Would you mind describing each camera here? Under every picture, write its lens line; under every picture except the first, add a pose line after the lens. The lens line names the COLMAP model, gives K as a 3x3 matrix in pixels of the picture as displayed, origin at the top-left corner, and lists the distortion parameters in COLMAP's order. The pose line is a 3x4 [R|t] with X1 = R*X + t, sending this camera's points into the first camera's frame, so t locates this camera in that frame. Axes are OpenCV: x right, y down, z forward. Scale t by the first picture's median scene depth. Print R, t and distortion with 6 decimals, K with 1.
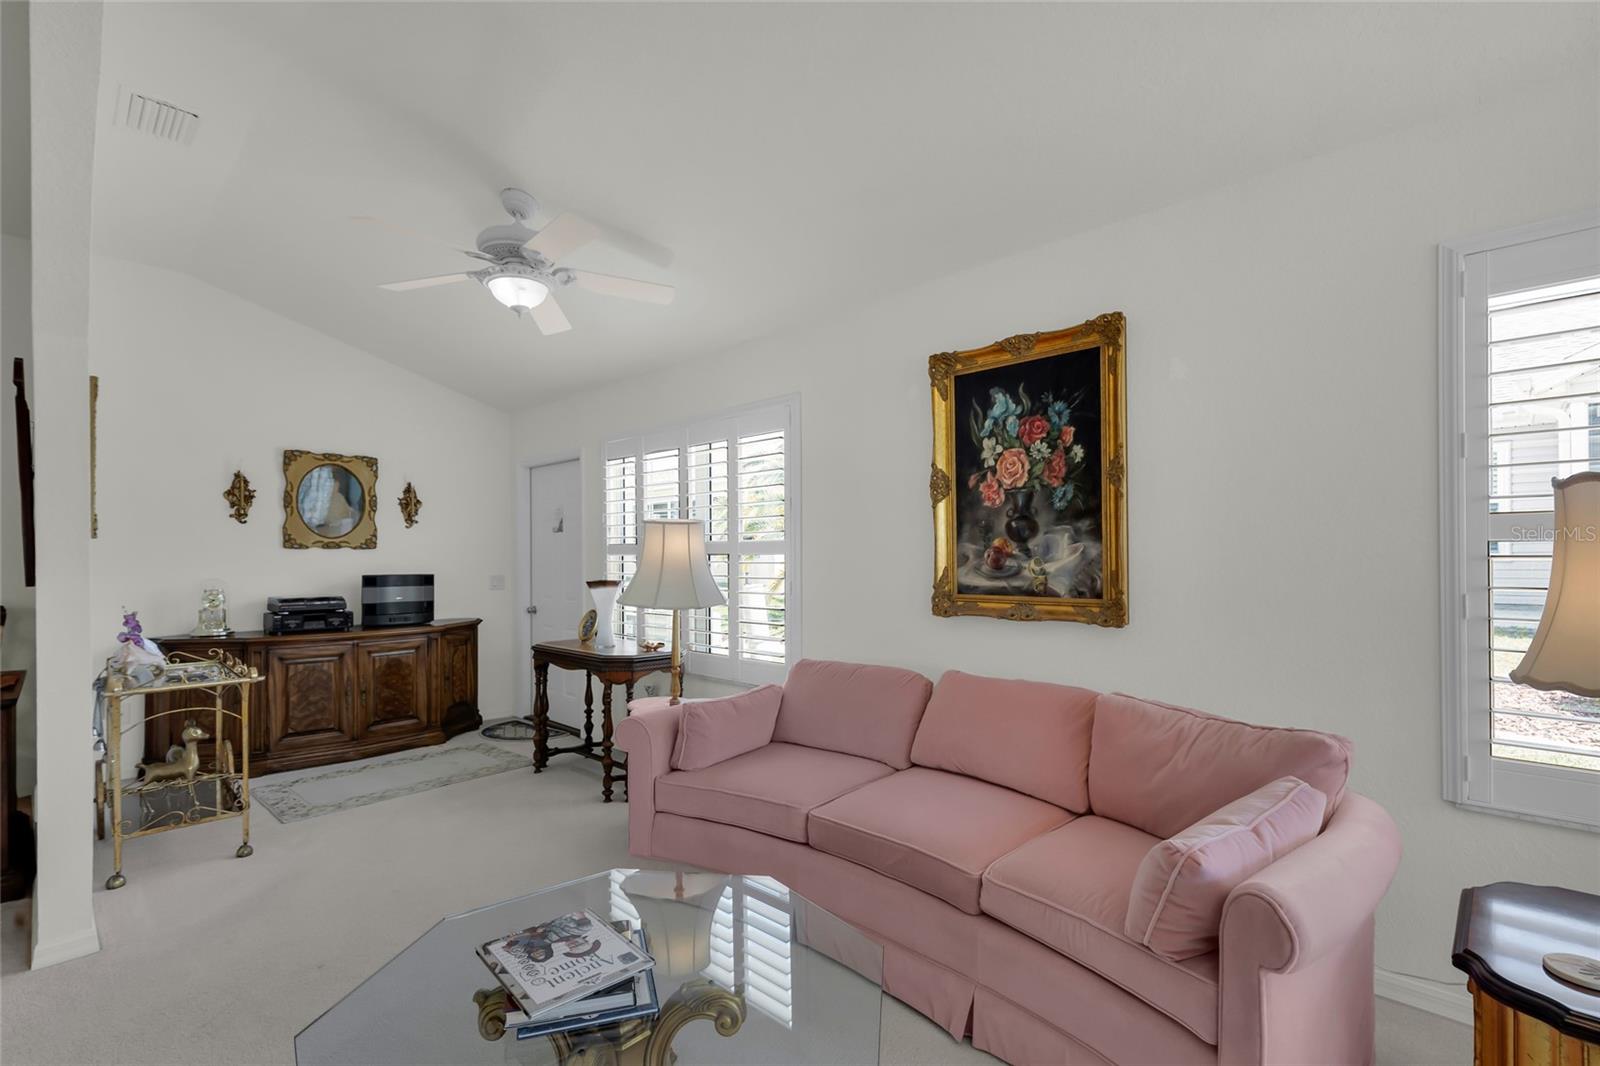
lens RADIAL K [[729.9, 0, 800.6], [0, 729.9, 553.6], [0, 0, 1]] dist [0.002981, -0.000098]
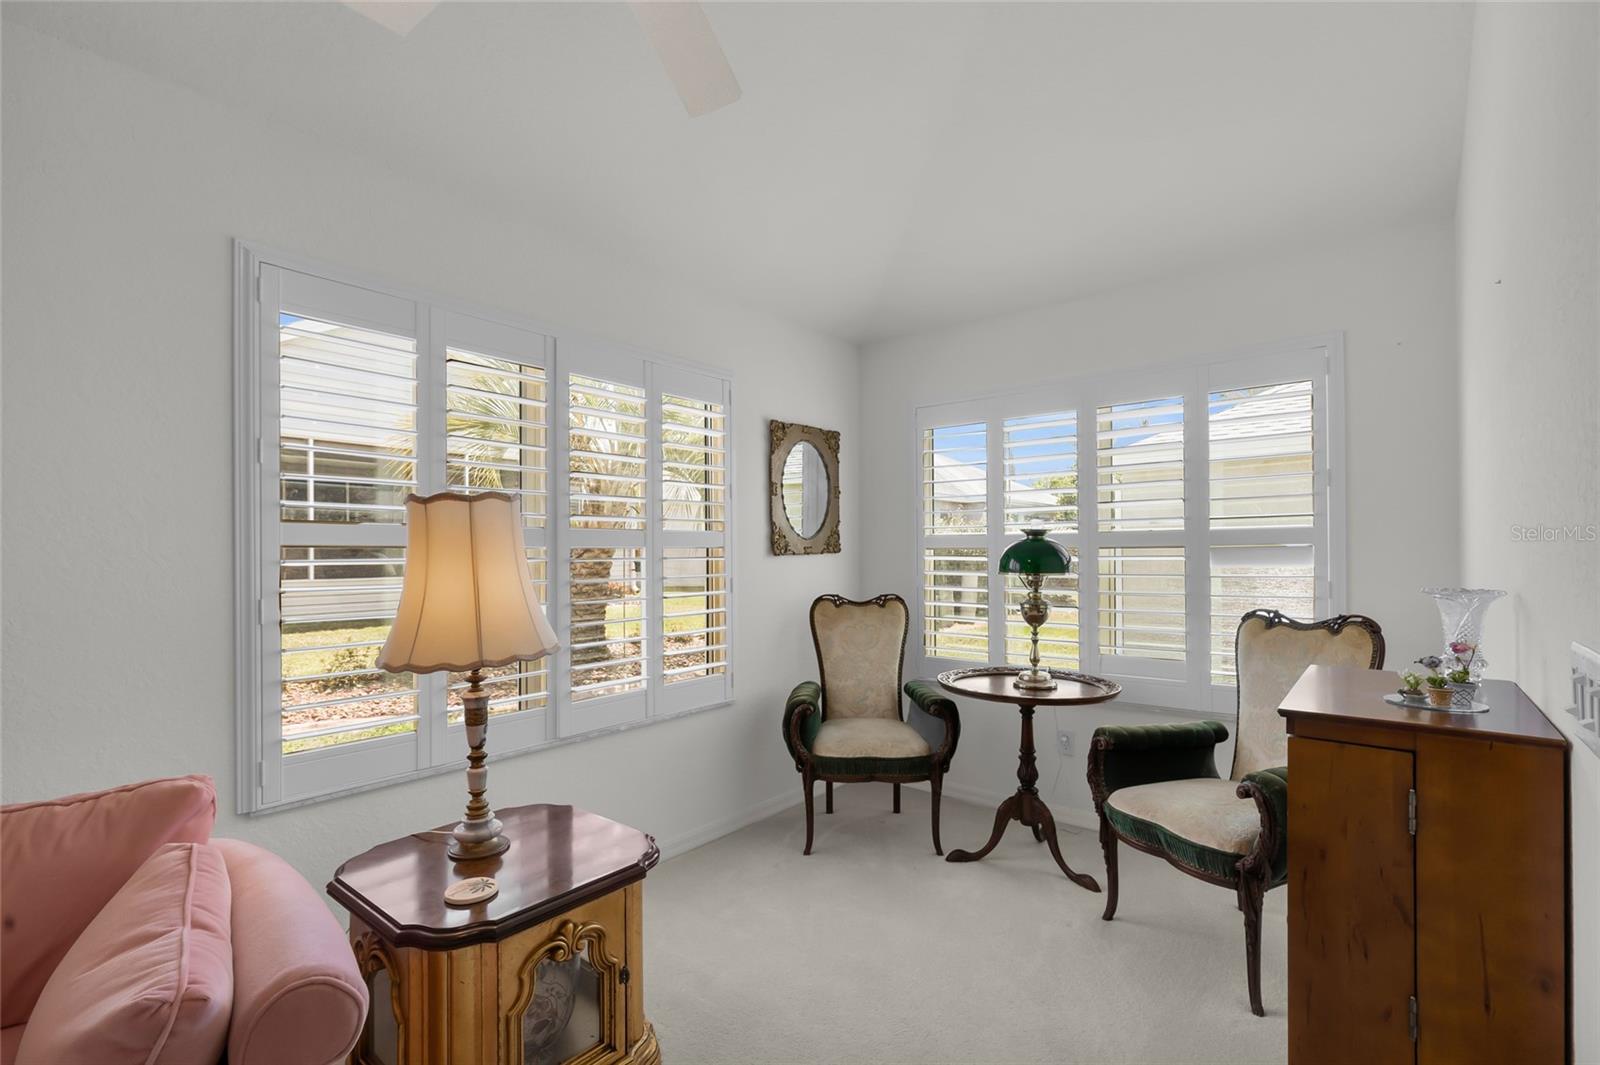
lens RADIAL K [[730.9, 0, 792.5], [0, 730.9, 532.8], [0, 0, 1]] dist [0.020504, -0.000123]
pose [[-0.100885, 0.037073, 0.994207, -0.186232], [0.001746, 0.999311, -0.037087, 0.004805], [-0.994897, -0.002006, -0.100880, 0.404651]]
